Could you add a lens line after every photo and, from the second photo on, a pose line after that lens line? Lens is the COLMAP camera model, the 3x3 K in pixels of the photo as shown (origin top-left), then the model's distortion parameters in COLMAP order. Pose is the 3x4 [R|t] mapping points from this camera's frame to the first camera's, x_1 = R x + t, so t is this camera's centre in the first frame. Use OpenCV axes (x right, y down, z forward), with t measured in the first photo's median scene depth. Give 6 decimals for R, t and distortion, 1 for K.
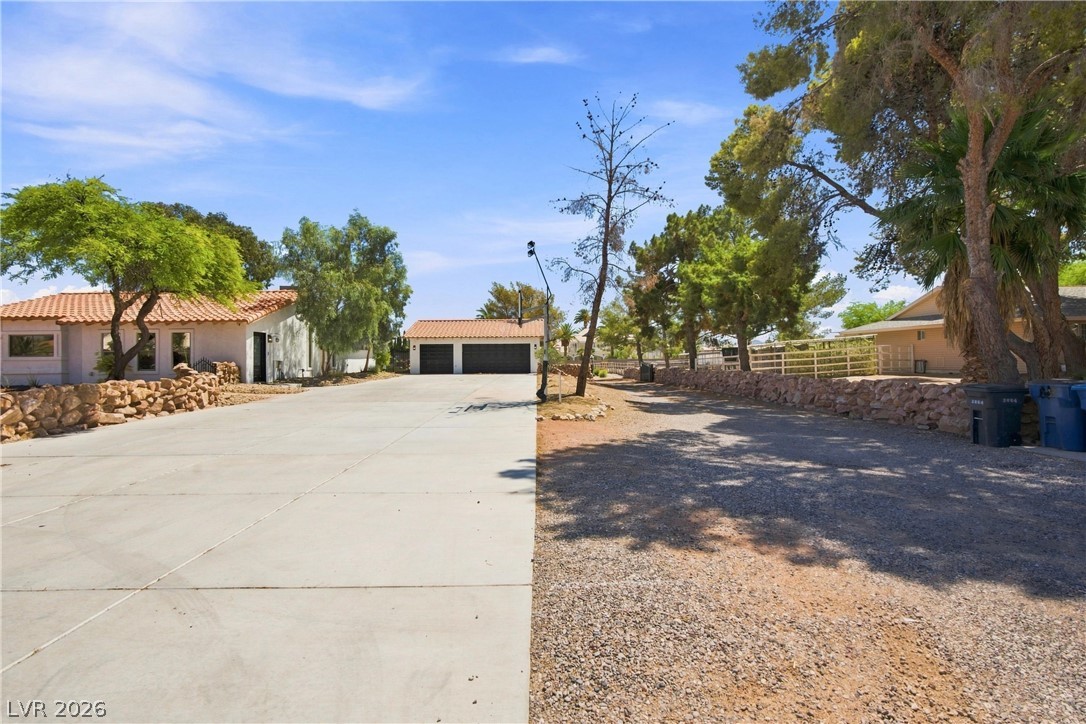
lens RADIAL K [[486.5, 0, 543.0], [0, 486.5, 362.0], [0, 0, 1]] dist [0.001060, 0.000391]
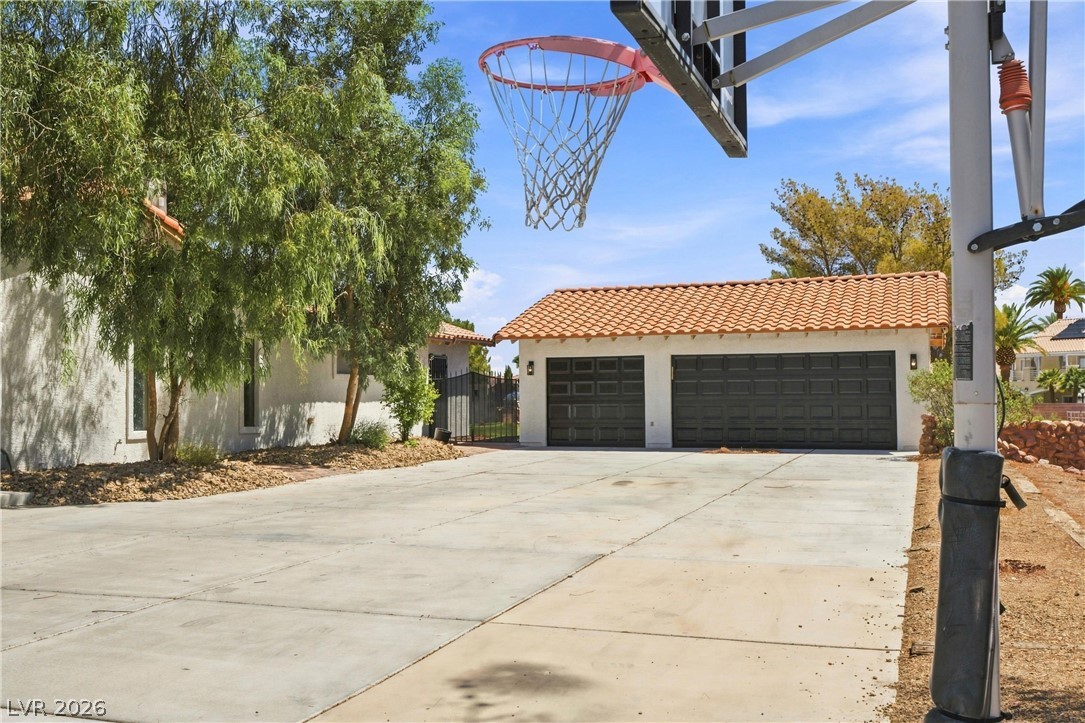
lens RADIAL K [[1052.6, 0, 542.5], [0, 1052.6, 361.5], [0, 0, 1]] dist [-0.008467, -0.002555]
pose [[0.935335, -0.012569, -0.353541, -0.001127], [-0.002300, 0.999132, -0.041604, -0.003976], [0.353757, 0.039726, 0.934493, 0.326896]]
